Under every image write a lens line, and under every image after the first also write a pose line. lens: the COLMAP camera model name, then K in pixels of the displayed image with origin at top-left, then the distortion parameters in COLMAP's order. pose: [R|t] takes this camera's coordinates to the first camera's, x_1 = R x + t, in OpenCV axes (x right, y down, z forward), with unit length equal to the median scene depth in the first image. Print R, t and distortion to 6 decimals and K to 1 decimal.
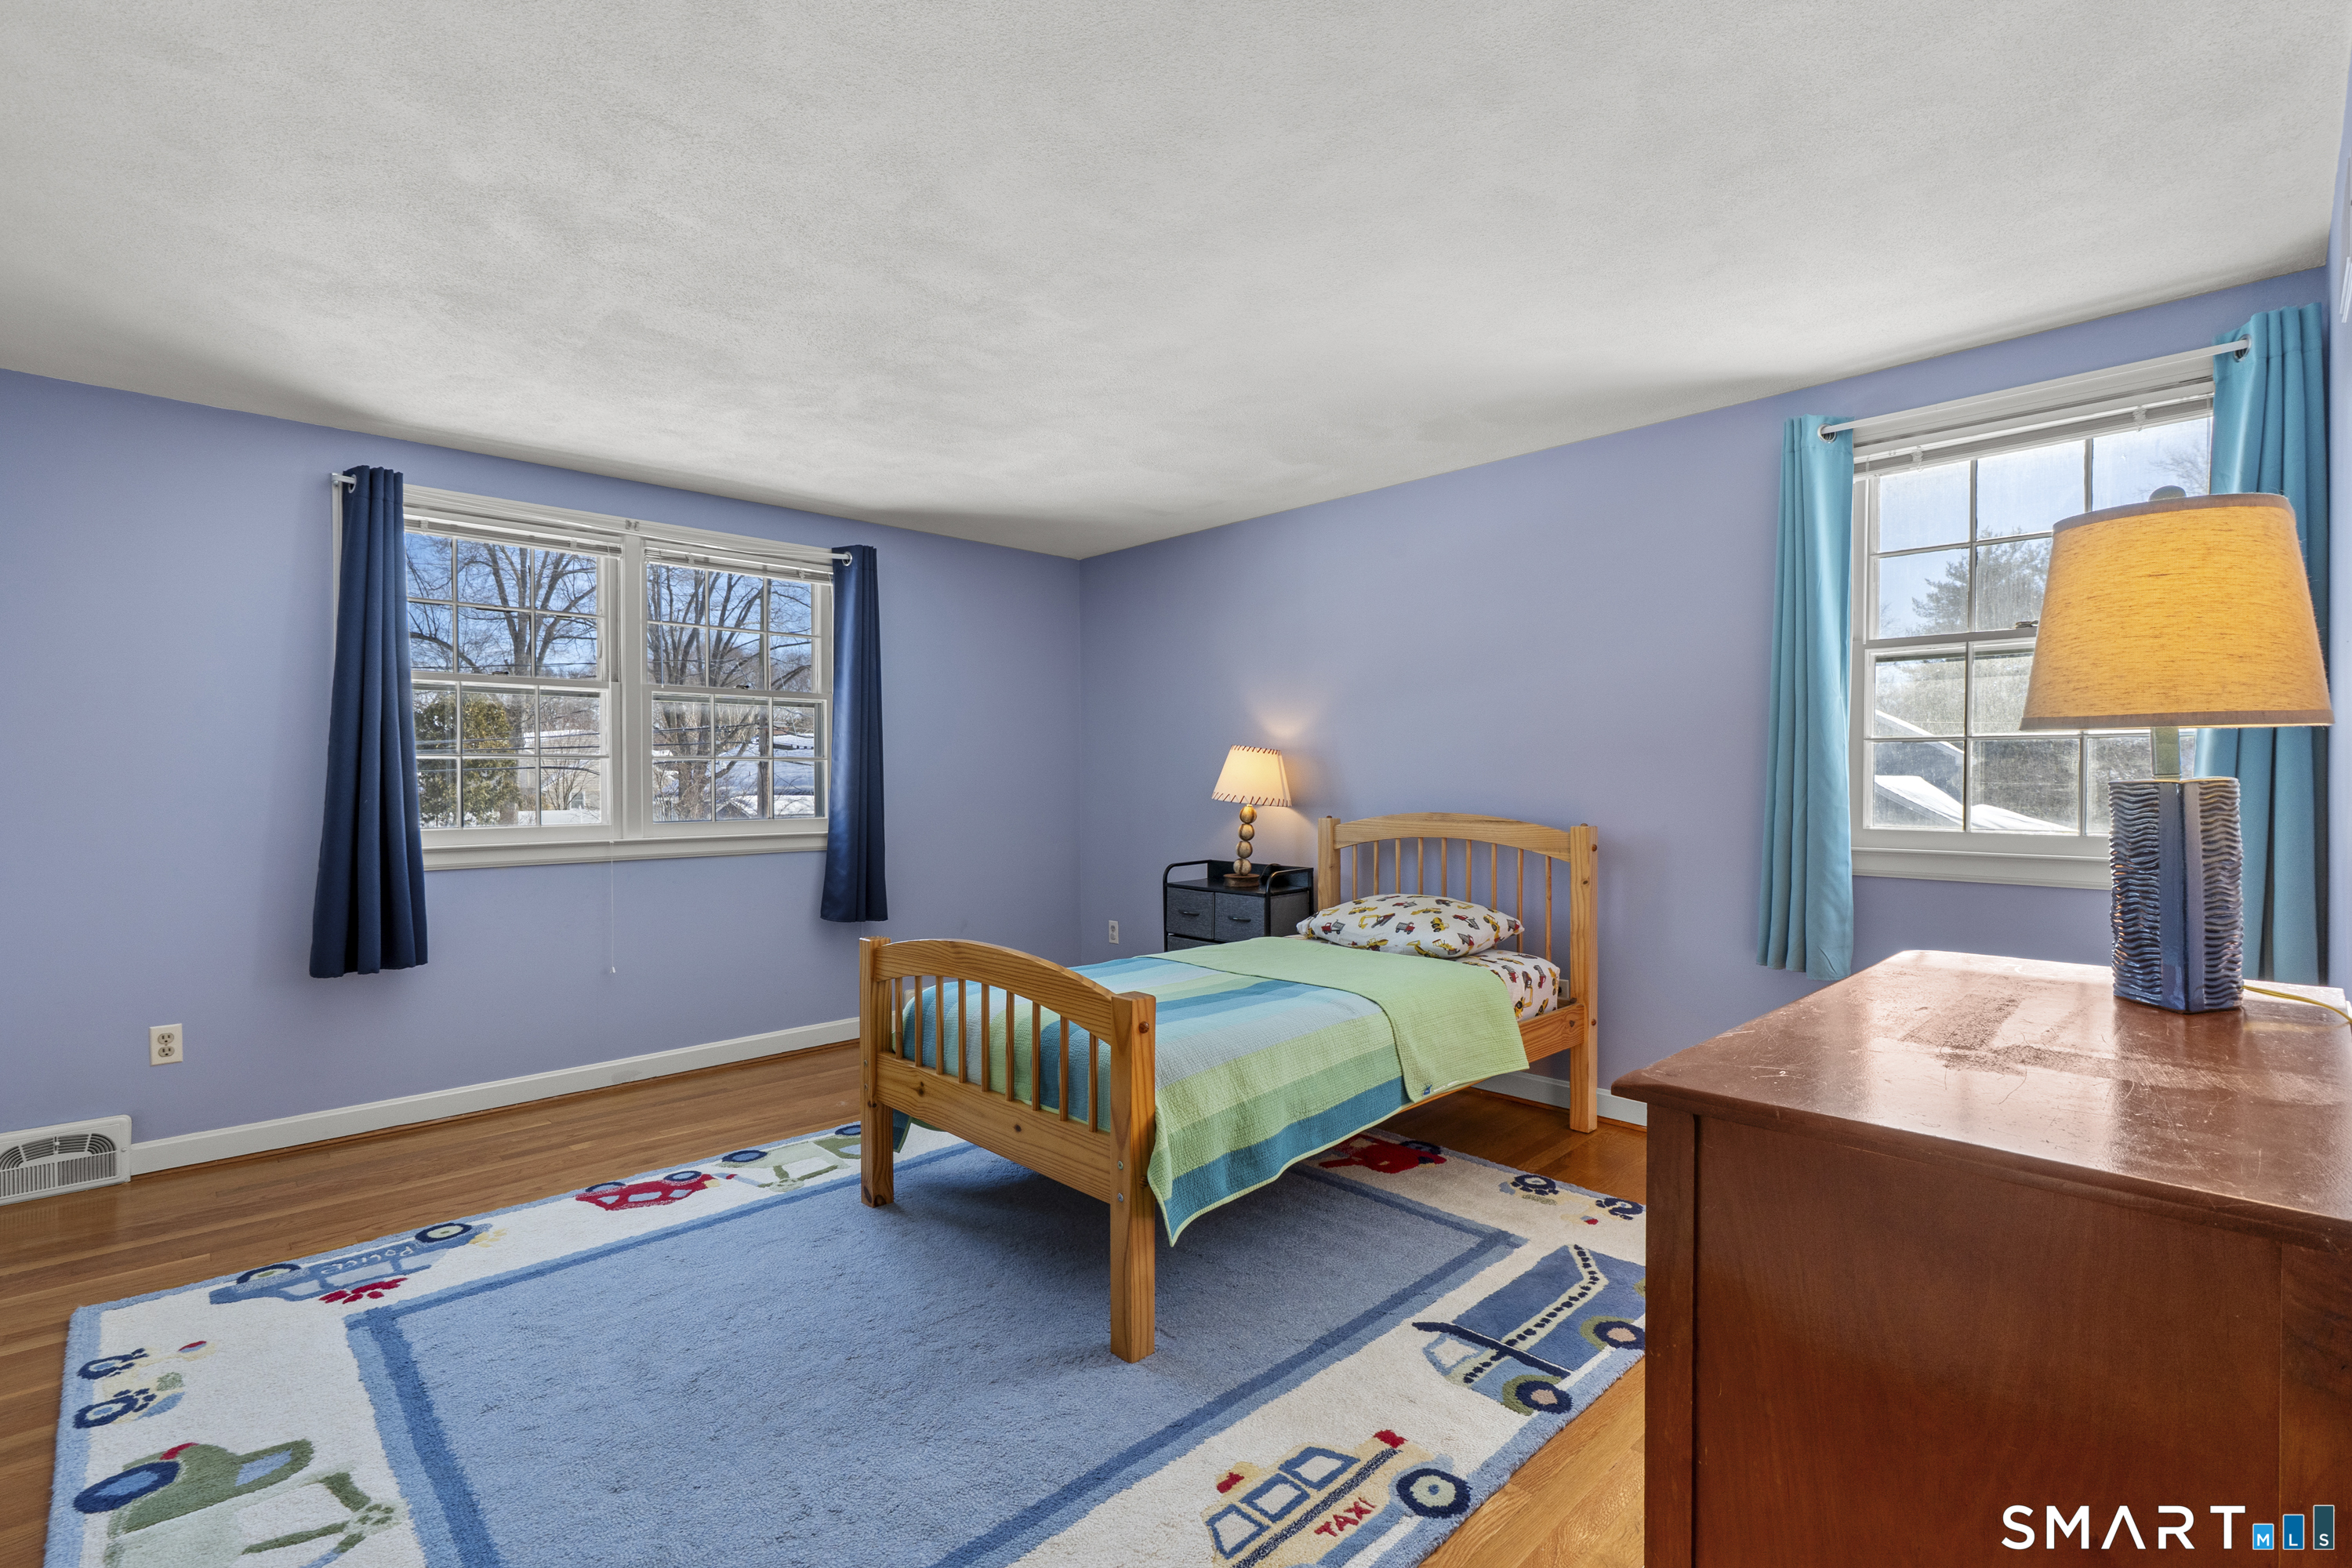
lens RADIAL K [[1068.4, 0, 1166.8], [0, 1068.4, 781.9], [0, 0, 1]] dist [-0.012663, 0.002208]
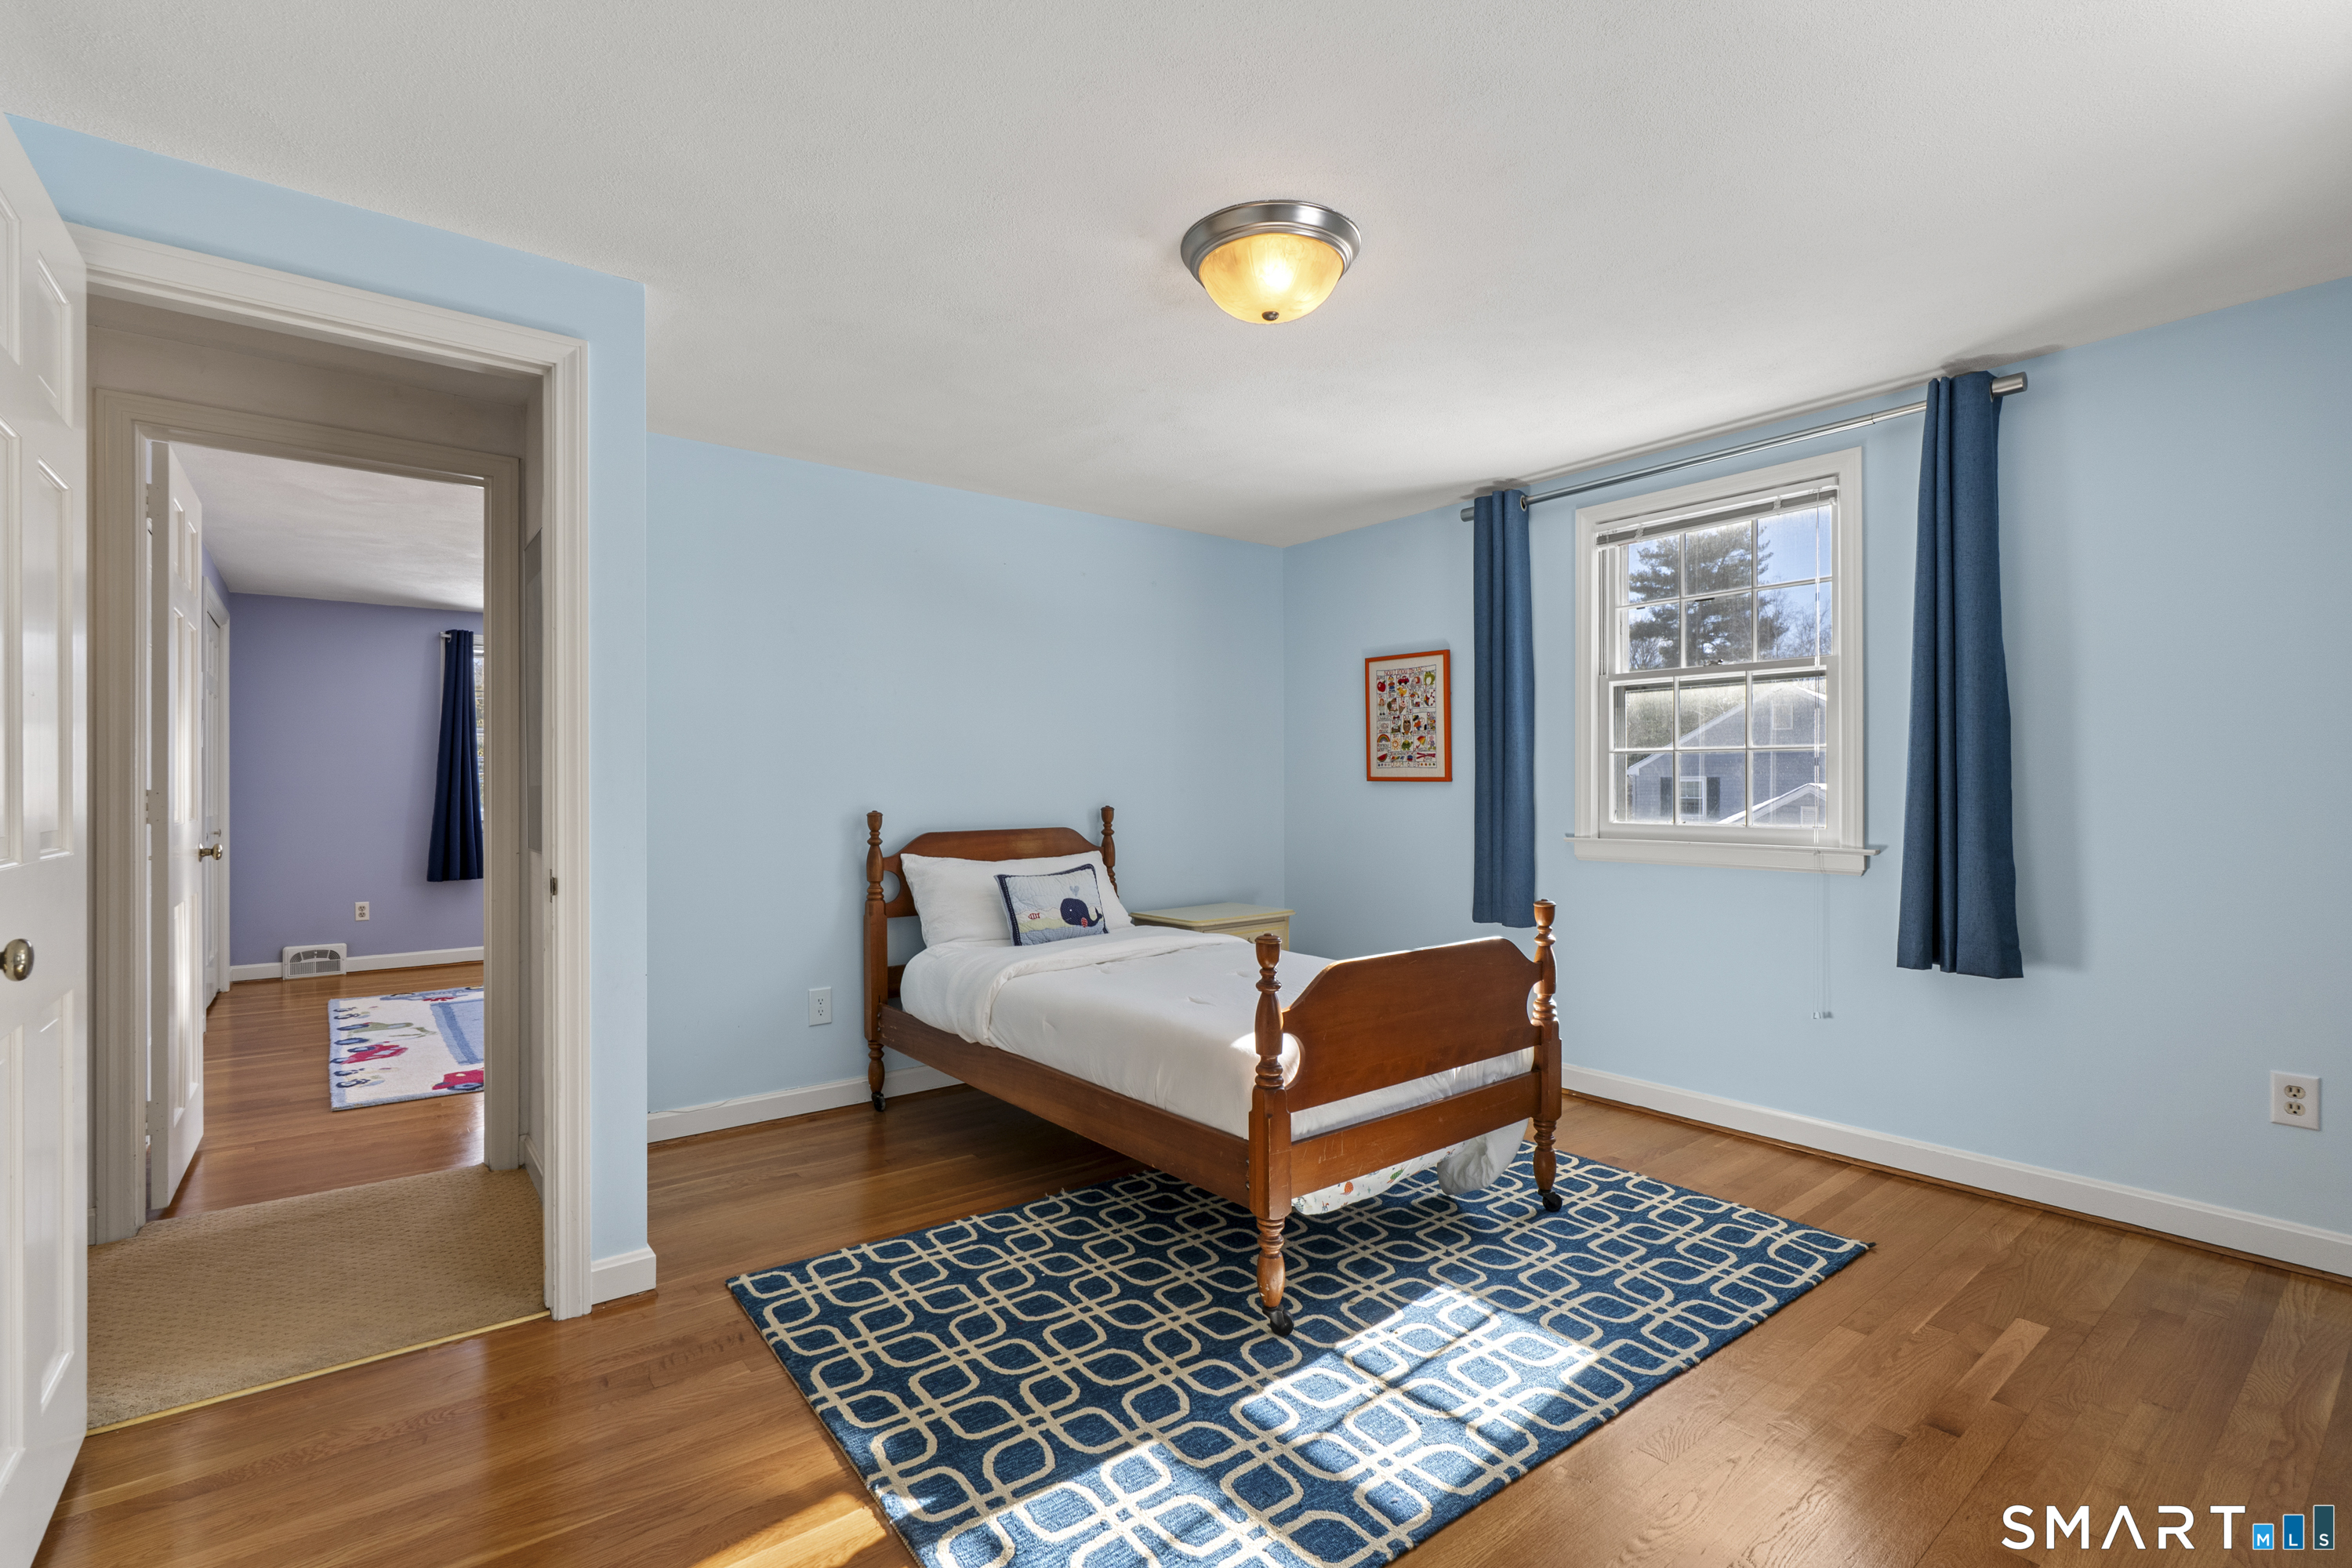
lens RADIAL K [[1068.4, 0, 1185.1], [0, 1068.4, 784.2], [0, 0, 1]] dist [-0.012663, 0.002208]
pose [[0.996005, 0.002236, -0.089274, 0.833720], [-0.002587, 0.999989, -0.003811, -0.000176], [0.089265, 0.004027, 0.996000, -0.915132]]
